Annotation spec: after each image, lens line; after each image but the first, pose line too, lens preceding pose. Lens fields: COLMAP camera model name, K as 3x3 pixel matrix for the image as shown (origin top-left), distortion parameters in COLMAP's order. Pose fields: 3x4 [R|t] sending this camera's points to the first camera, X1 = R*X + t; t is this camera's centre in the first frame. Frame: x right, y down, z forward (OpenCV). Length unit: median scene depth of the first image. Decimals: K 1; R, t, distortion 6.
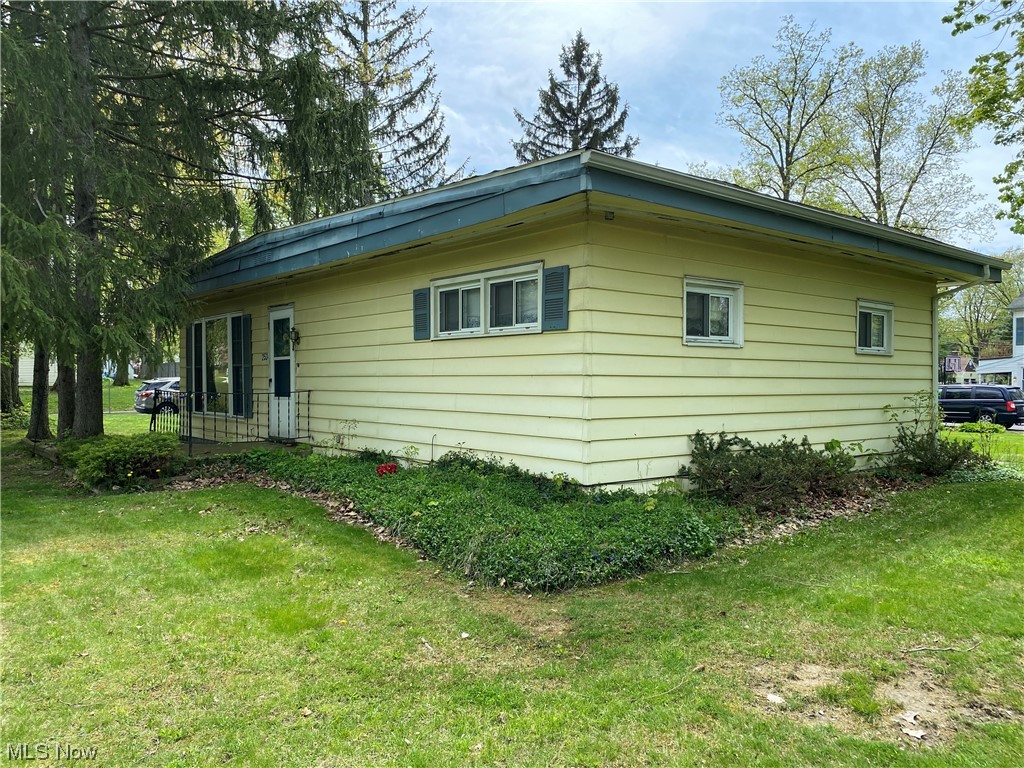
lens RADIAL K [[785.0, 0, 512.0], [0, 785.0, 384.0], [0, 0, 1]] dist [-0.000536, -0.000091]
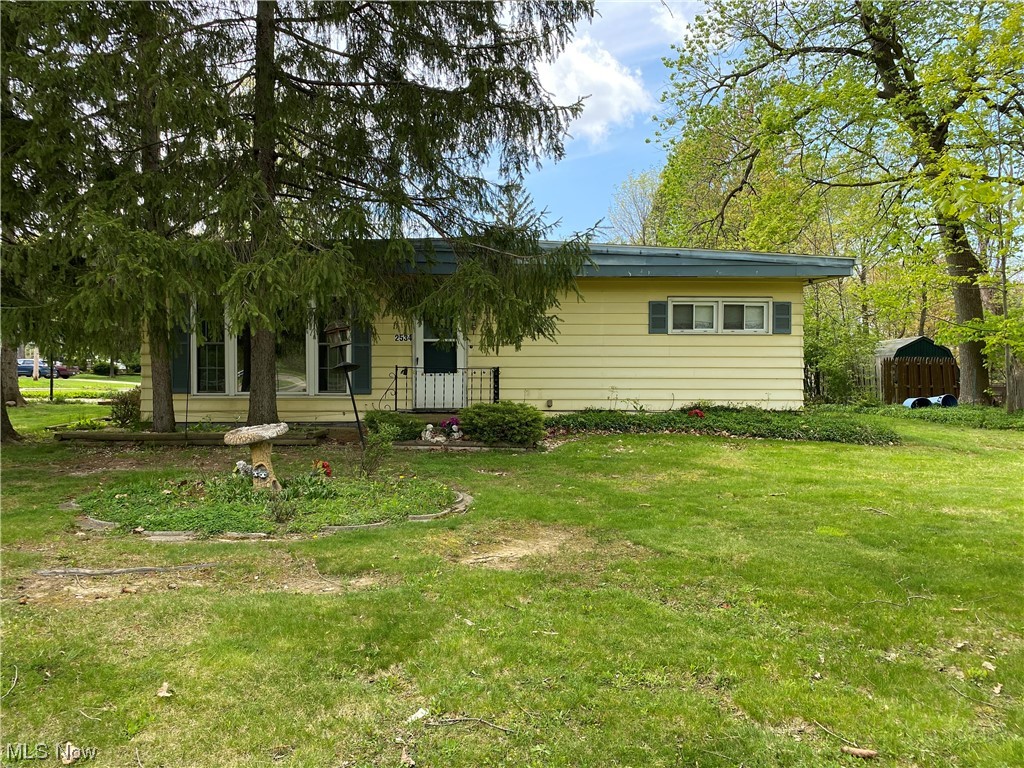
lens RADIAL K [[785.0, 0, 512.0], [0, 785.0, 384.0], [0, 0, 1]] dist [-0.000536, -0.000091]
pose [[0.601453, -0.002148, 0.798906, -1.537325], [0.004133, 0.999991, -0.000423, 0.043483], [-0.798898, 0.003556, 0.601456, 0.291138]]
